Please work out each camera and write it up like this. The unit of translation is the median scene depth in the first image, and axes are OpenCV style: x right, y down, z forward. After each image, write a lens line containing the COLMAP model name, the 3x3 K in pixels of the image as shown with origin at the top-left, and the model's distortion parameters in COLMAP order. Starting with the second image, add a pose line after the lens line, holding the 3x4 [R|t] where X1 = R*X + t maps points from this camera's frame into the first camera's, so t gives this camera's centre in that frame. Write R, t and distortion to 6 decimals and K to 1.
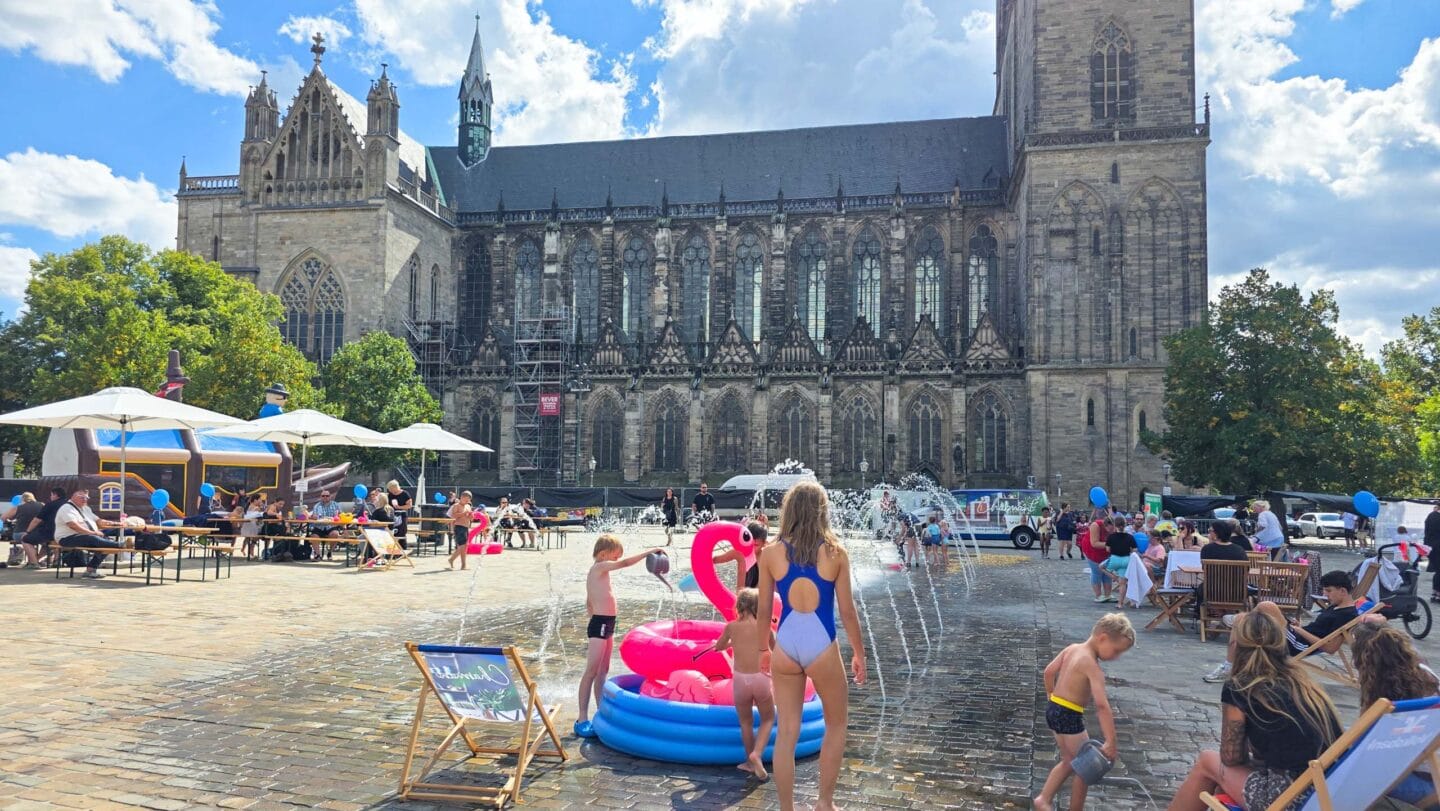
lens RADIAL K [[1012.2, 0, 707.2], [0, 1012.2, 431.8], [0, 0, 1]] dist [0.133930, -0.182026]
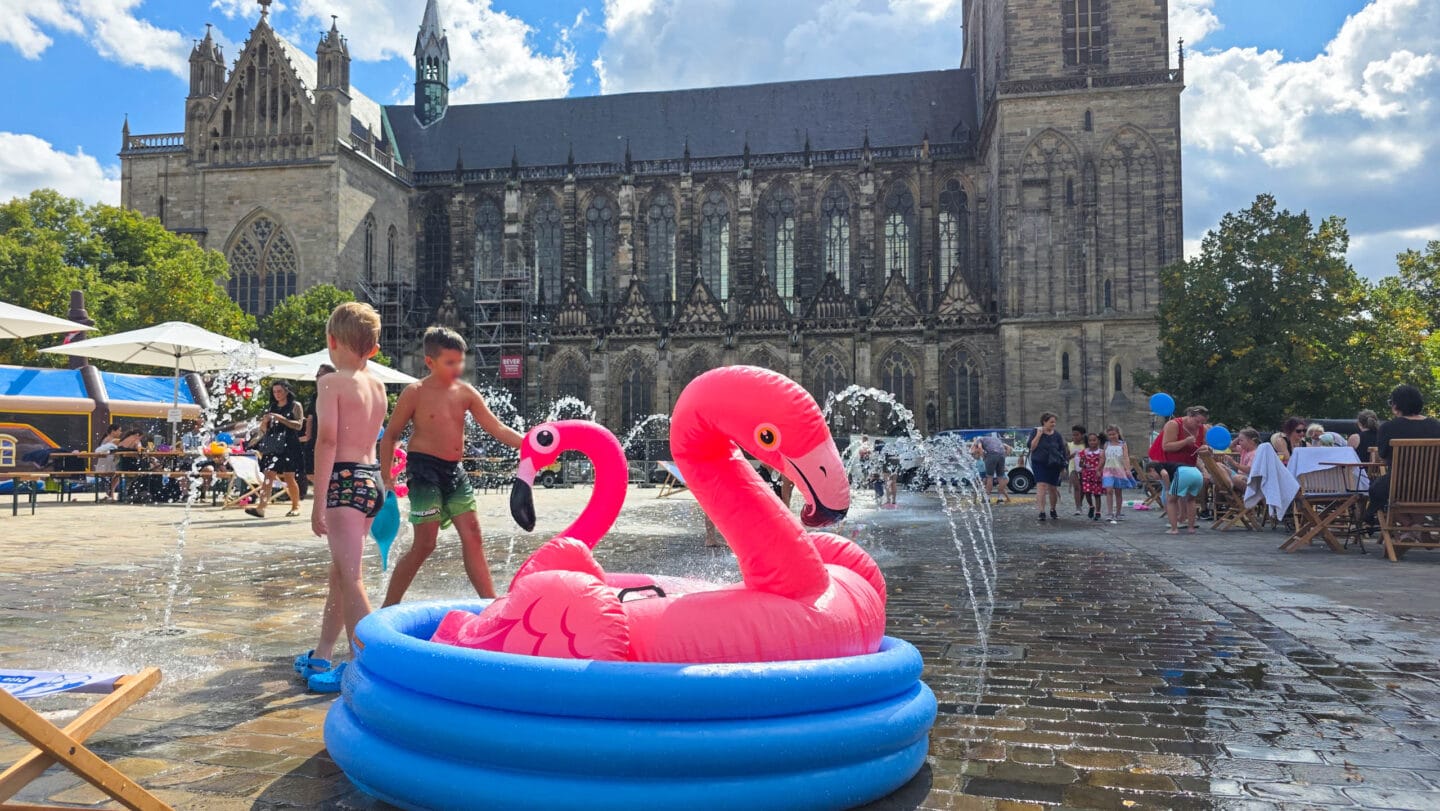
lens RADIAL K [[999.4, 0, 698.9], [0, 999.4, 417.2], [0, 0, 1]] dist [0.117481, -0.144831]
pose [[0.999652, -0.013679, 0.022545, 0.001181], [0.013369, 0.999814, 0.013878, 0.010389], [-0.022730, -0.013571, 0.999650, 0.037826]]
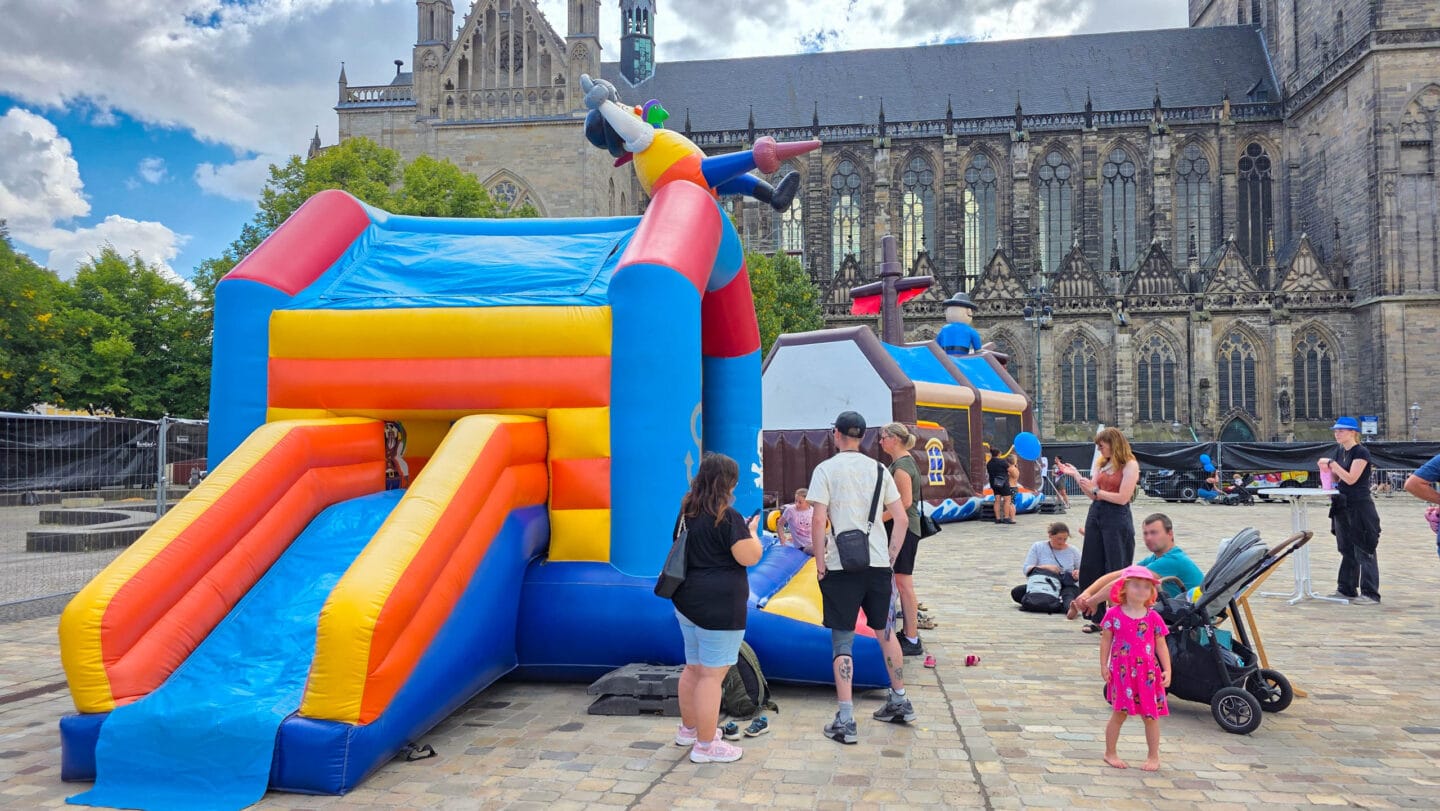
lens RADIAL K [[1000.9, 0, 725.9], [0, 1000.9, 414.0], [0, 0, 1]] dist [0.071065, -0.062126]
pose [[0.998051, -0.012320, 0.061174, -0.266906], [0.010816, 0.999632, 0.024858, 0.006602], [-0.061458, -0.024147, 0.997818, 0.153059]]
